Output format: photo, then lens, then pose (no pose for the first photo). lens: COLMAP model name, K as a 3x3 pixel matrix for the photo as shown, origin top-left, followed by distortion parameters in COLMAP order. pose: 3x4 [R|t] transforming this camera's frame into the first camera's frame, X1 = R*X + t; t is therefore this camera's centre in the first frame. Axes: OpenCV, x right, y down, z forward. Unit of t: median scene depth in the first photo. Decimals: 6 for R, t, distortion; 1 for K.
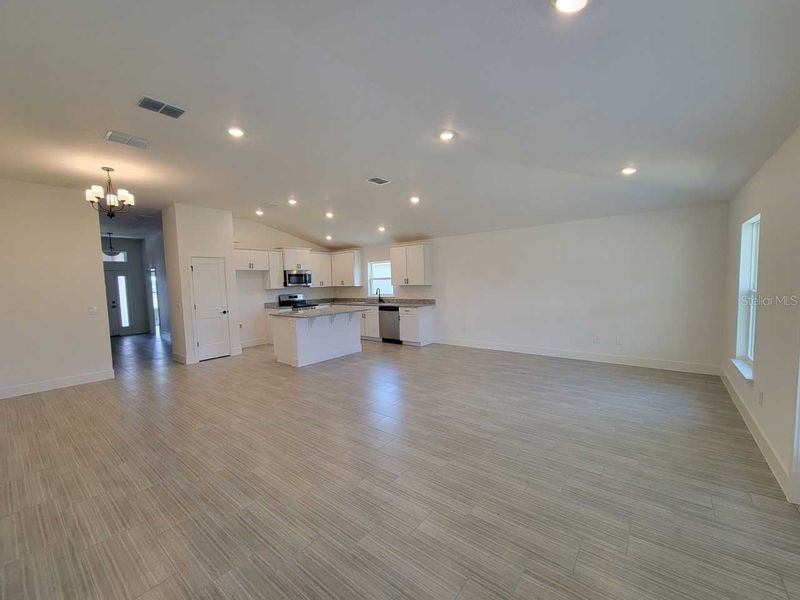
lens RADIAL K [[331.8, 0, 400.4], [0, 331.8, 305.1], [0, 0, 1]] dist [0.001331, -0.001239]
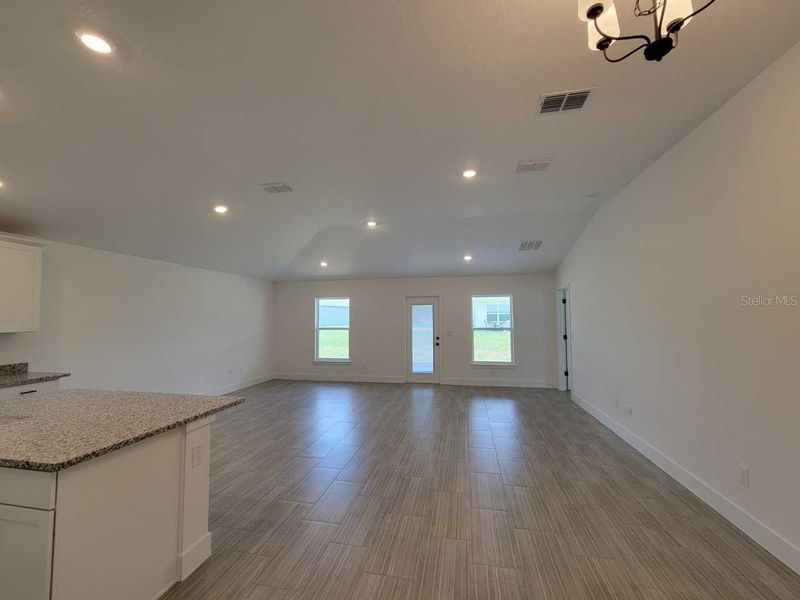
lens RADIAL K [[326.2, 0, 395.7], [0, 326.2, 304.5], [0, 0, 1]] dist [0.002427, -0.000253]
pose [[-0.450835, 0.068025, 0.890012, -0.614277], [0.081470, 0.996066, -0.034862, -0.044404], [-0.888882, 0.056792, -0.454603, 0.814150]]
